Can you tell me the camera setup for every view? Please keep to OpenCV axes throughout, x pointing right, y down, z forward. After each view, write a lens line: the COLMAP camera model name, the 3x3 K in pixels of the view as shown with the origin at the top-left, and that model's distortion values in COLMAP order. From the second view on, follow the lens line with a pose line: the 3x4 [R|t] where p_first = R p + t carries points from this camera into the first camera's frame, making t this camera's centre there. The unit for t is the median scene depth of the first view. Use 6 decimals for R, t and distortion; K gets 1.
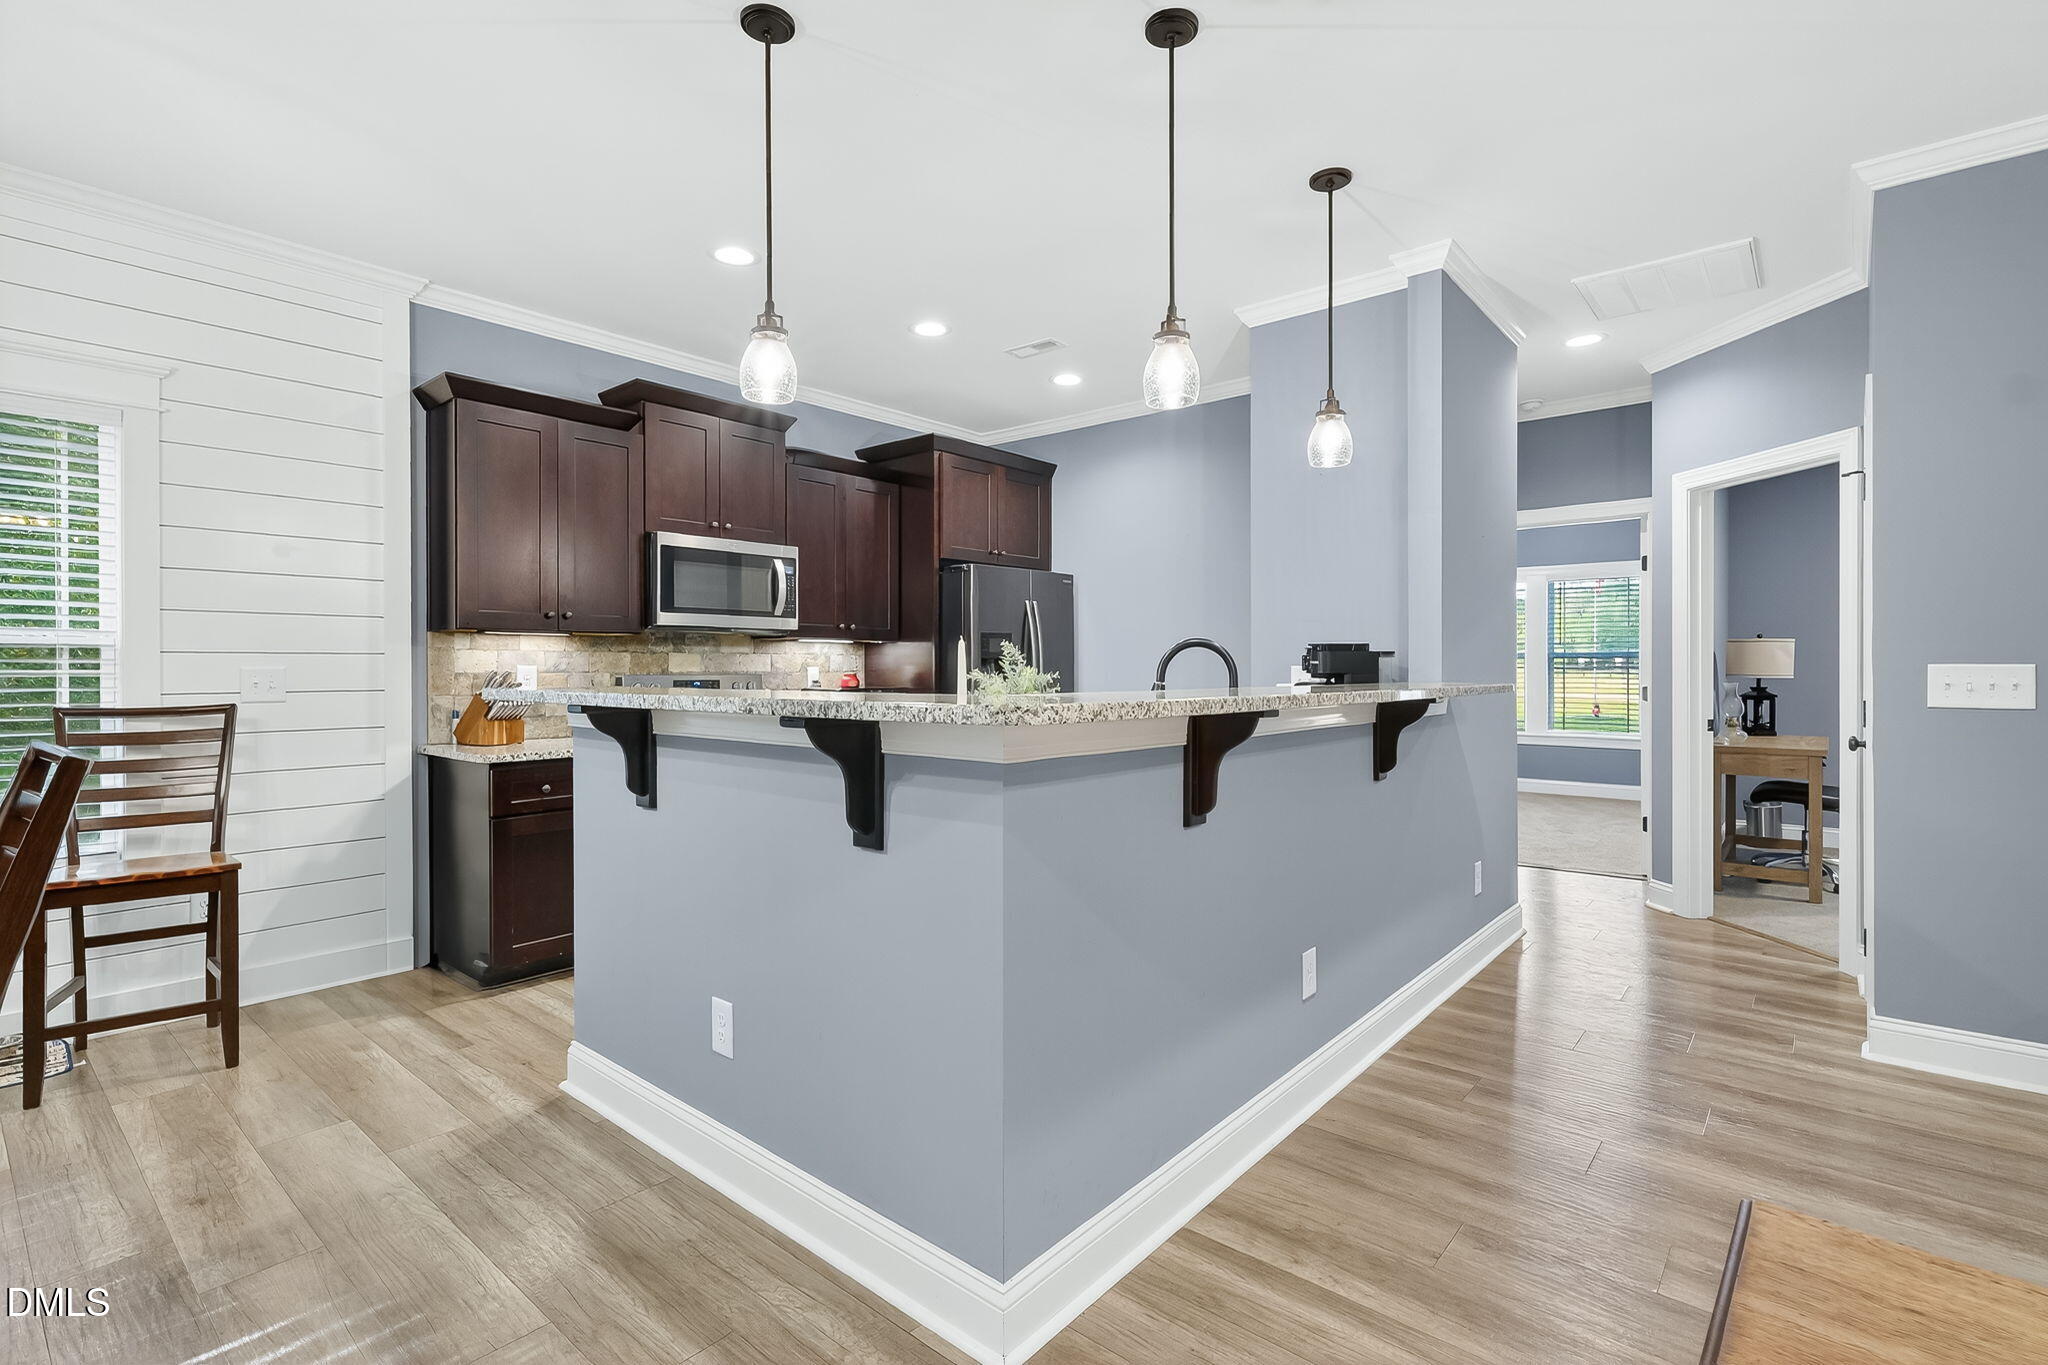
lens RADIAL K [[959.4, 0, 1023.3], [0, 959.4, 668.2], [0, 0, 1]] dist [-0.001122, 0.002885]
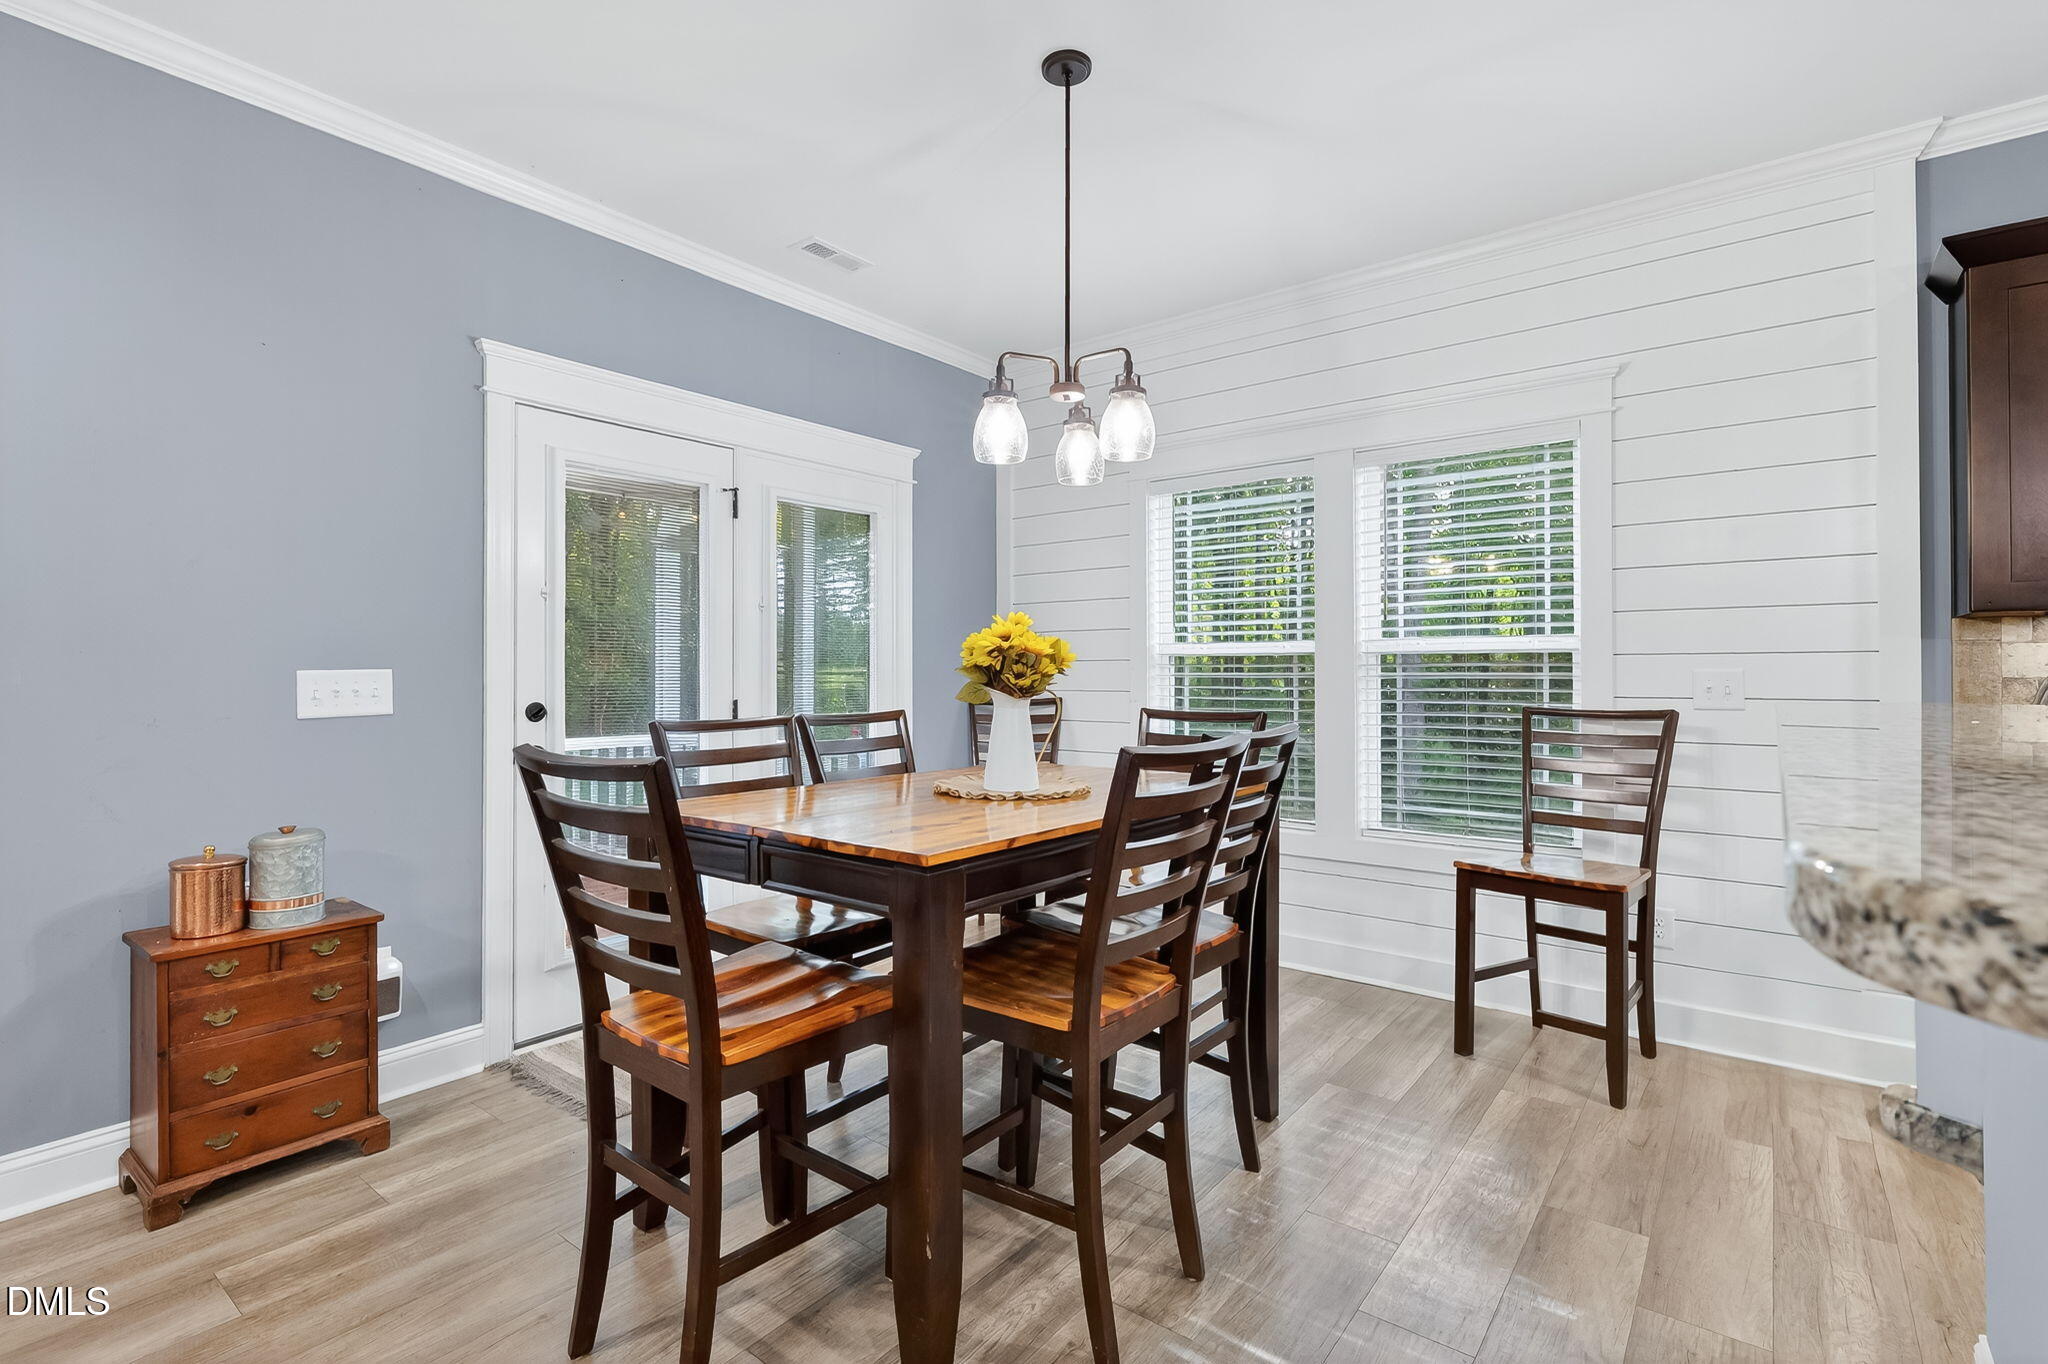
lens RADIAL K [[959.4, 0, 1012.6], [0, 959.4, 667.2], [0, 0, 1]] dist [-0.001122, 0.002885]
pose [[0.044472, -0.000943, -0.999010, 0.049392], [0.003698, 0.999993, -0.000779, -0.004616], [0.999004, -0.003660, 0.044475, 0.281342]]
